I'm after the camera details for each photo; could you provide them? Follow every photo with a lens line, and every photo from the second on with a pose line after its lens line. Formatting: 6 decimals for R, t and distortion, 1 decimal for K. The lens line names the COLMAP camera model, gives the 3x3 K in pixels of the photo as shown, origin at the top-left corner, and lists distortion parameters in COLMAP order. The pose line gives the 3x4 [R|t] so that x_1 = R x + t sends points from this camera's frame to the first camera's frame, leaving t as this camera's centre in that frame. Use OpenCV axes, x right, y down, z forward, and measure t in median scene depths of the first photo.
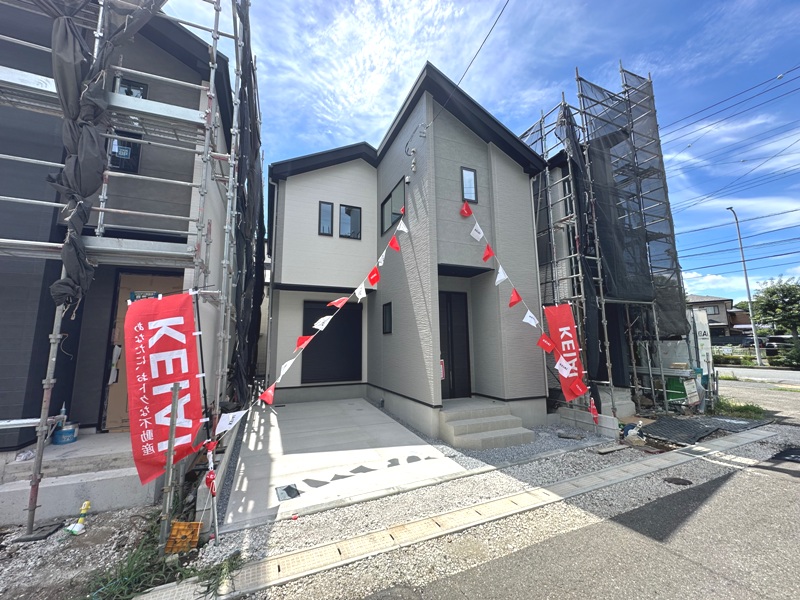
lens RADIAL K [[319.1, 0, 399.7], [0, 319.1, 298.9], [0, 0, 1]] dist [-0.004333, 0.000985]
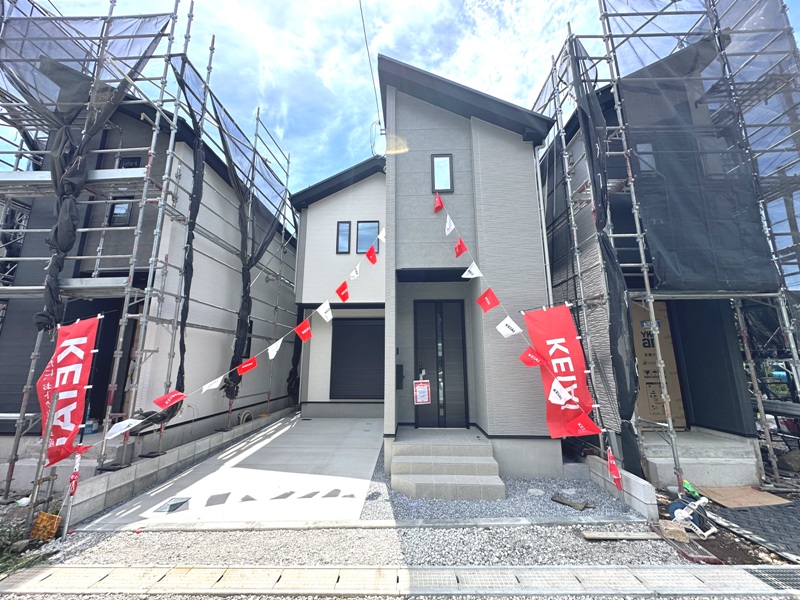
lens RADIAL K [[319.1, 0, 399.7], [0, 319.1, 298.9], [0, 0, 1]] dist [-0.004333, 0.000985]
pose [[0.907438, -0.072988, -0.413798, 0.630176], [0.052372, 0.996765, -0.060965, 0.032608], [0.416909, 0.033650, 0.908325, 0.272941]]
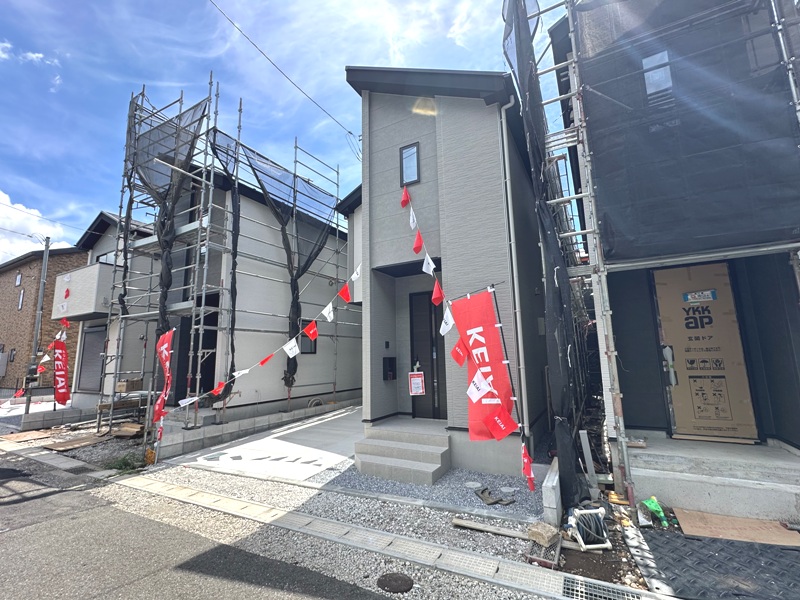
lens RADIAL K [[356.3, 0, 398.7], [0, 356.3, 298.5], [0, 0, 1]] dist [-0.002022, 0.000037]
pose [[0.620595, -0.127887, -0.773632, 1.256533], [0.126203, 0.990038, -0.062422, 0.067949], [0.773909, -0.058896, 0.630552, 0.517517]]
